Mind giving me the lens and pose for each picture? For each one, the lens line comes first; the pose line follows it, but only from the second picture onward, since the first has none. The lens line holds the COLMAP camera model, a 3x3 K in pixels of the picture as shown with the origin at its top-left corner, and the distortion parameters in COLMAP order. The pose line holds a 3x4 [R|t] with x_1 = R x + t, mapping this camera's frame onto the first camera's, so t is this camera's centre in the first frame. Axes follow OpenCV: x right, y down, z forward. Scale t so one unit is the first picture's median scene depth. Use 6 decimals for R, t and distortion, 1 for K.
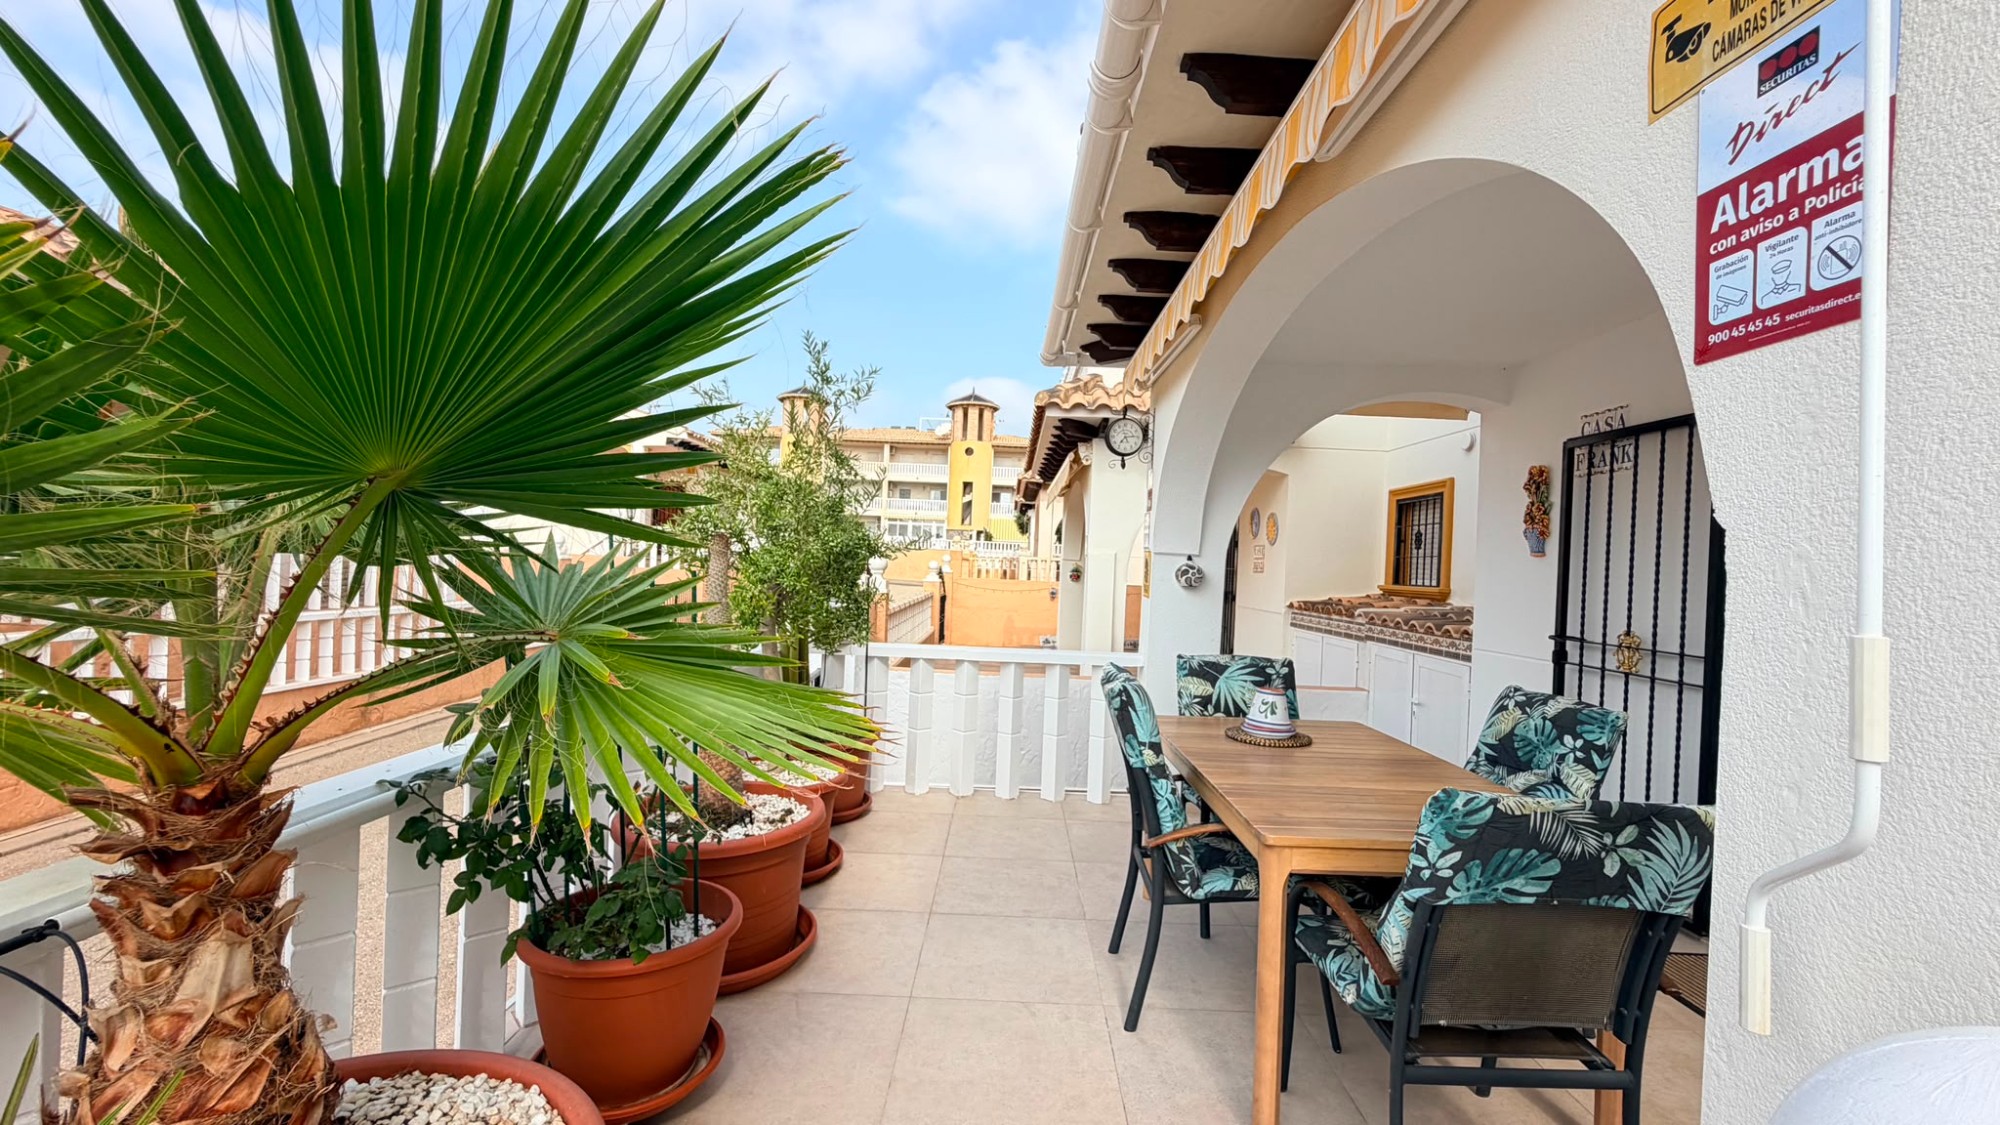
lens RADIAL K [[799.5, 0, 1001.8], [0, 799.5, 562.4], [0, 0, 1]] dist [0.000427, 0.000237]
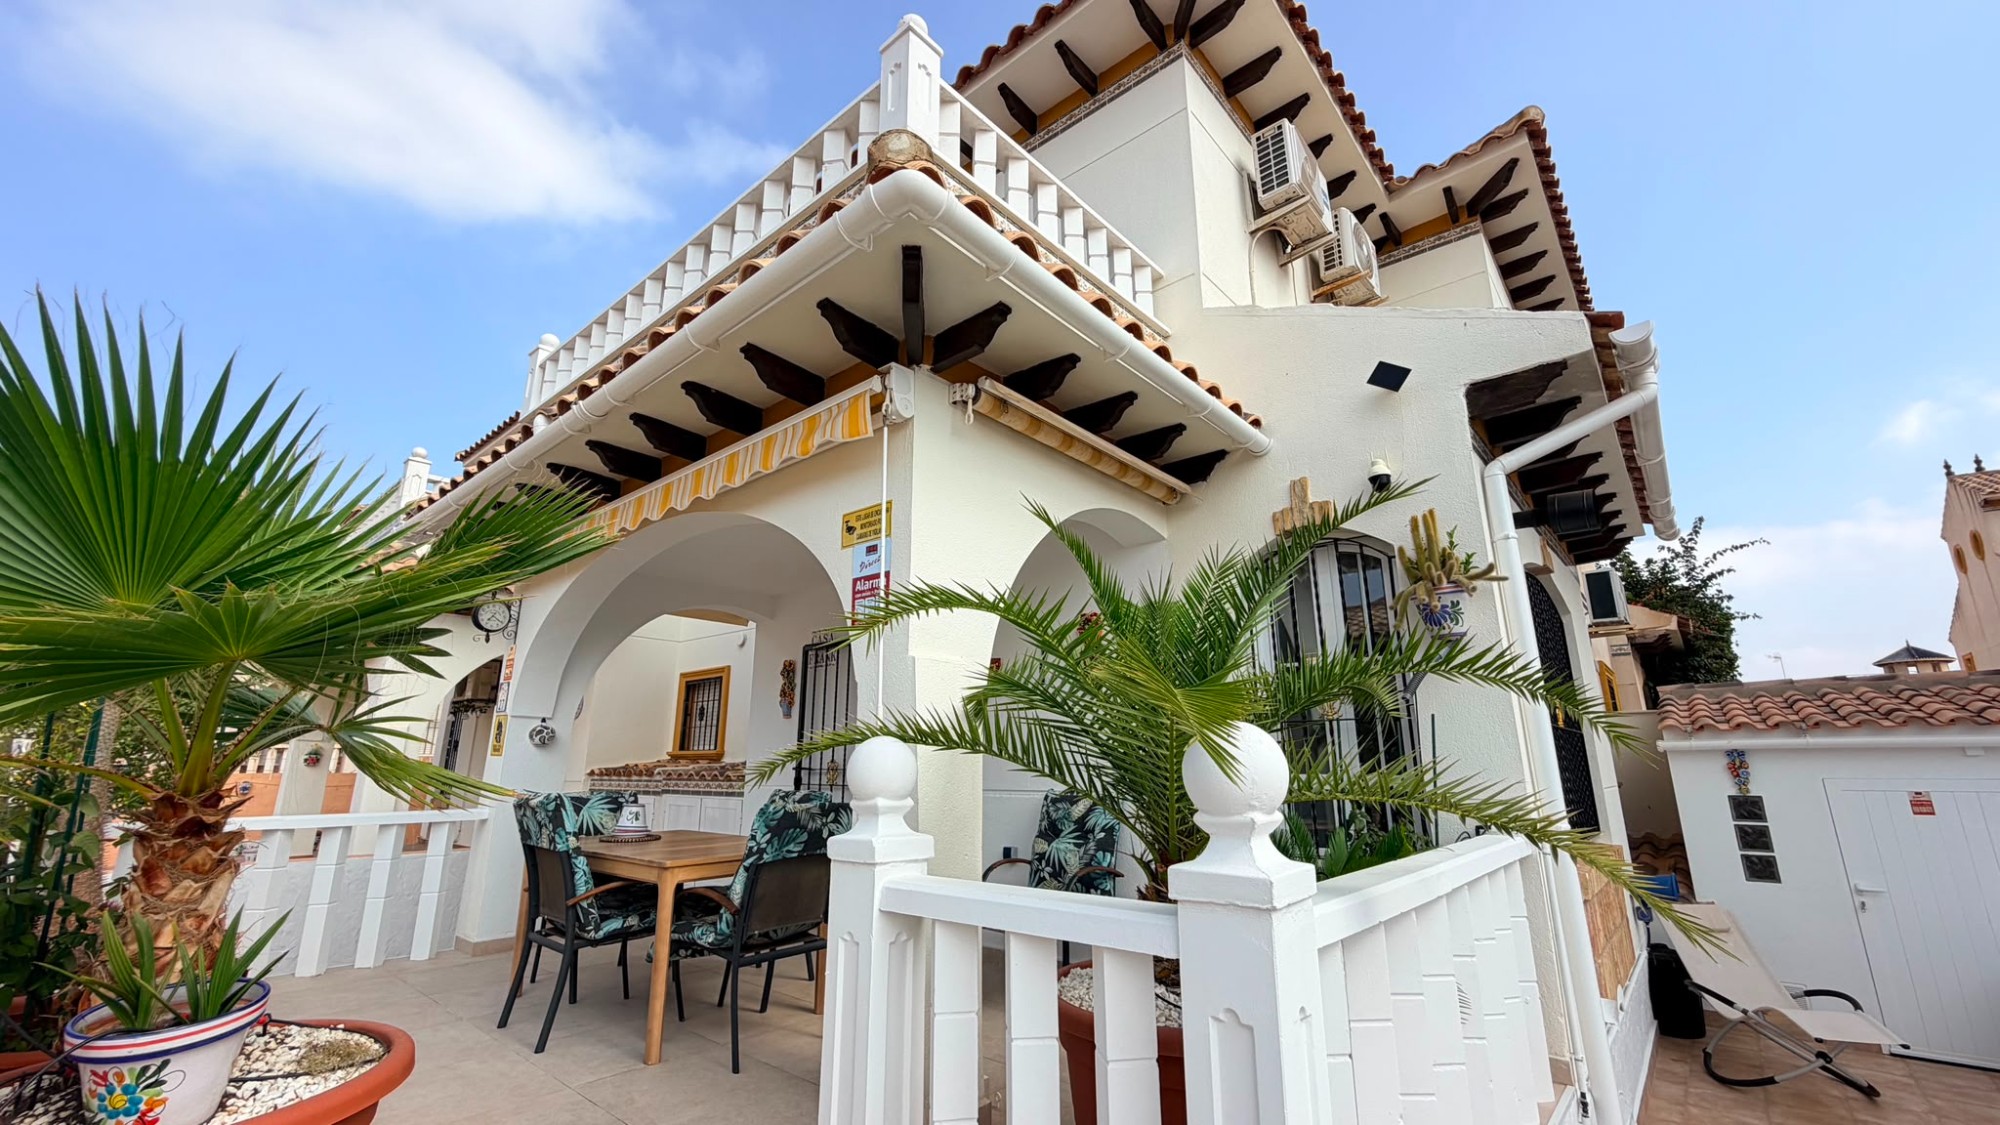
lens RADIAL K [[799.5, 0, 996.1], [0, 799.5, 561.2], [0, 0, 1]] dist [0.000427, 0.000237]
pose [[0.651733, 0.147169, 0.744033, -0.286727], [0.028091, 0.975637, -0.217586, 0.047092], [-0.757928, 0.162708, 0.631721, -0.366943]]
